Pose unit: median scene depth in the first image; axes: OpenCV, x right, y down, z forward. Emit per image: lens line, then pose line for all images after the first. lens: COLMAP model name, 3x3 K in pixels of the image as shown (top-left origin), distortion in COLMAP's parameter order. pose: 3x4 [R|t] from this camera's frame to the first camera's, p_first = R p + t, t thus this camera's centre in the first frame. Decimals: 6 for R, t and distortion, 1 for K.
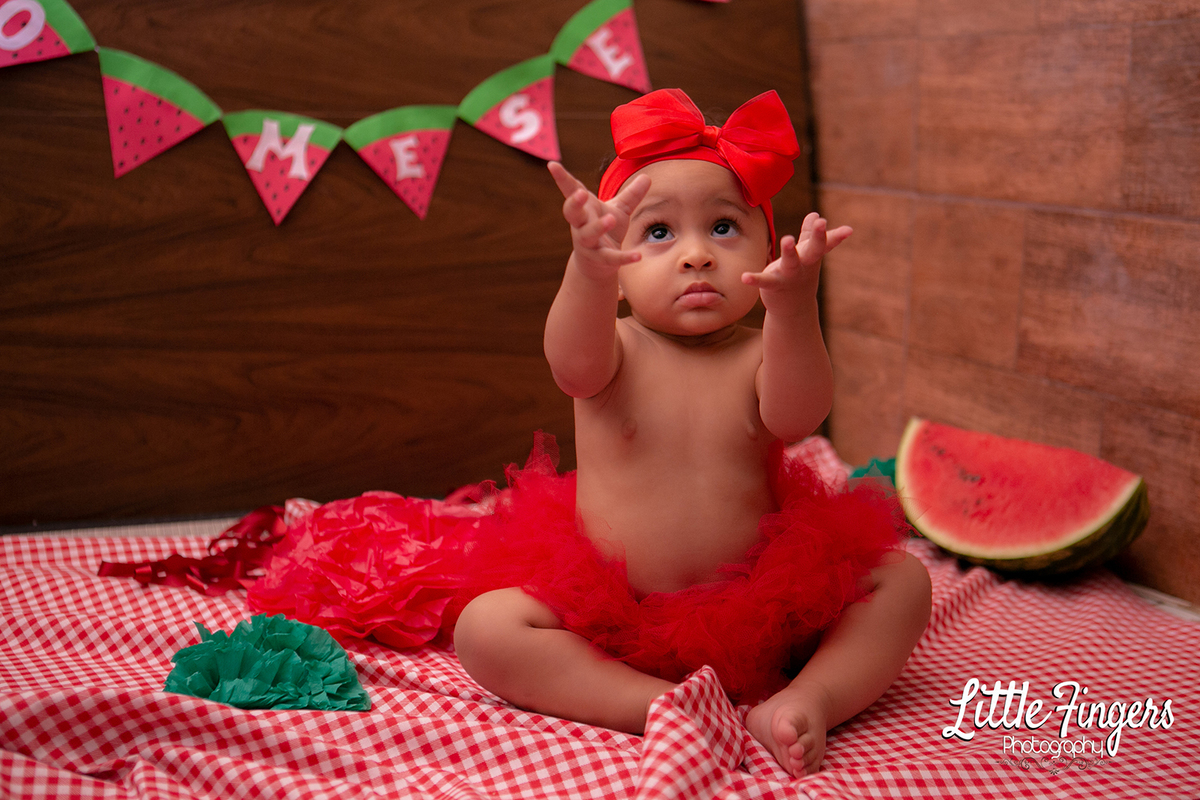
lens RADIAL K [[1600.4, 0, 639.2], [0, 1600.4, 390.4], [0, 0, 1]] dist [-0.026035, 0.000000]
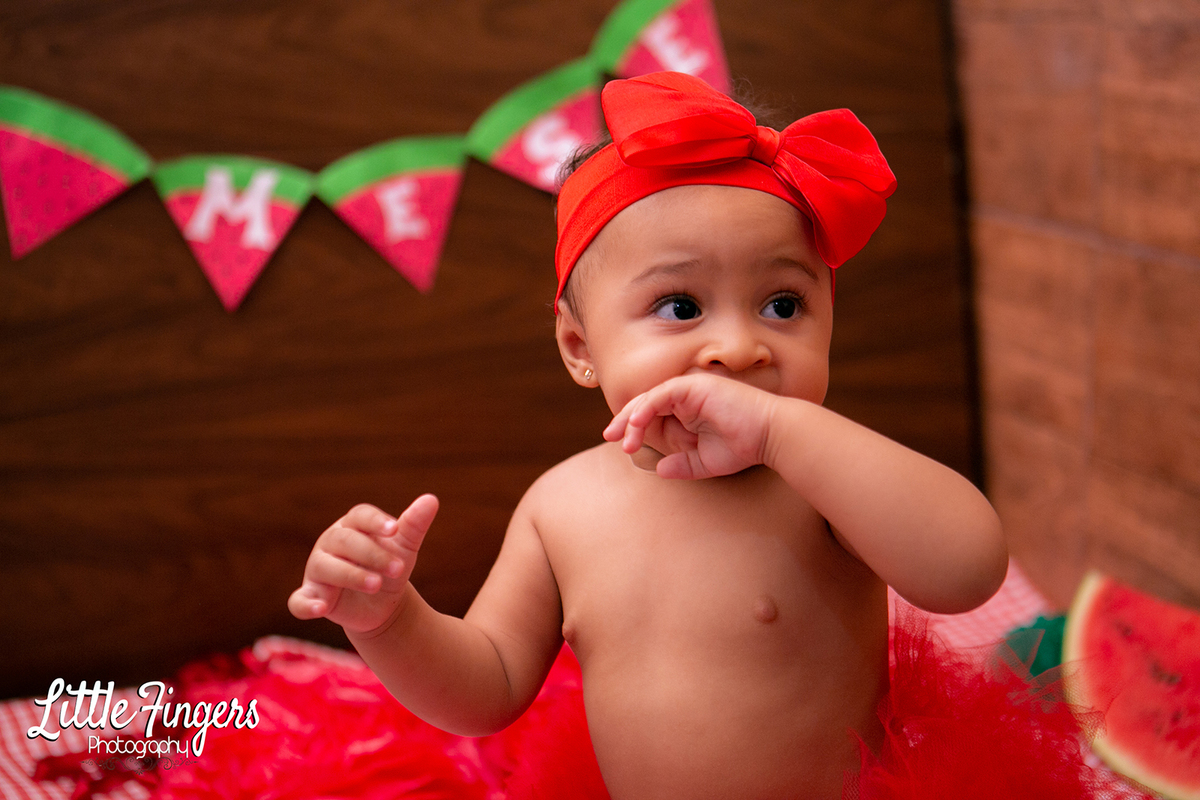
lens RADIAL K [[1894.3, 0, 598.9], [0, 1894.3, 392.5], [0, 0, 1]] dist [0.060523, 0.000000]
pose [[0.991903, -0.014050, -0.126216, 0.060636], [0.019578, 0.998898, 0.042664, -0.100145], [0.125477, -0.044790, 0.991085, 0.128747]]
